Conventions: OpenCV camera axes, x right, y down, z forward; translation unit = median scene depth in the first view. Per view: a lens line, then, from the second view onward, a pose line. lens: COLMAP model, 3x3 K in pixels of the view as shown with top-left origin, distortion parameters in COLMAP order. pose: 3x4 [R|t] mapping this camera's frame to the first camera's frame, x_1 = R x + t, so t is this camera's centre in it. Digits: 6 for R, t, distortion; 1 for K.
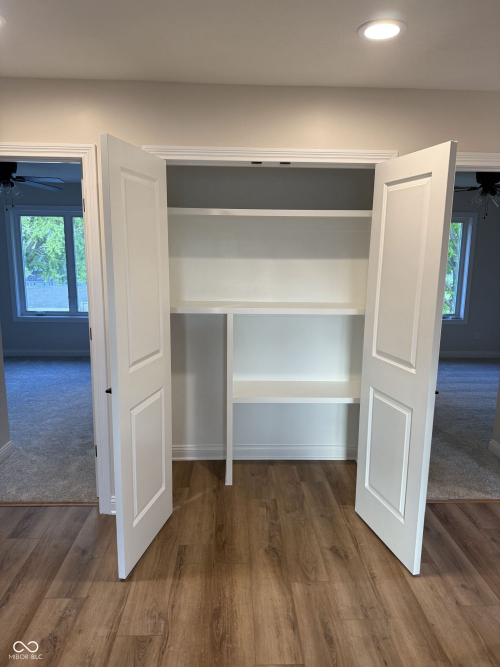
lens RADIAL K [[469.0, 0, 251.1], [0, 469.0, 330.8], [0, 0, 1]] dist [0.039202, 0.004292]
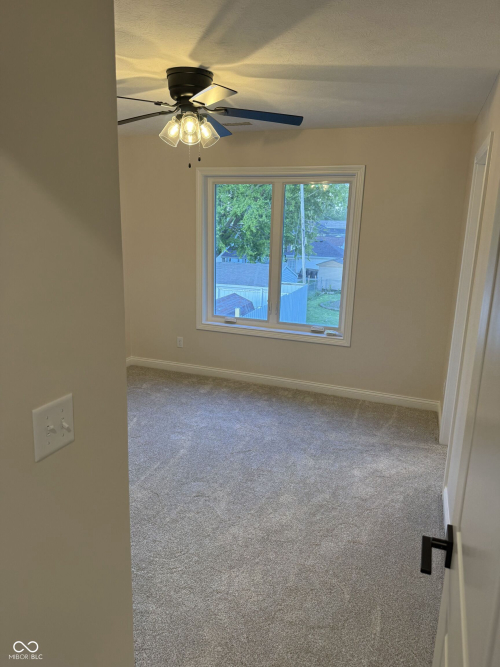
lens RADIAL K [[469.0, 0, 250.5], [0, 469.0, 335.0], [0, 0, 1]] dist [0.039202, 0.004292]
pose [[0.926012, 0.094235, -0.365542, -0.183896], [-0.073694, 0.994837, 0.069778, -0.079869], [0.370230, -0.037677, 0.928176, 0.418377]]
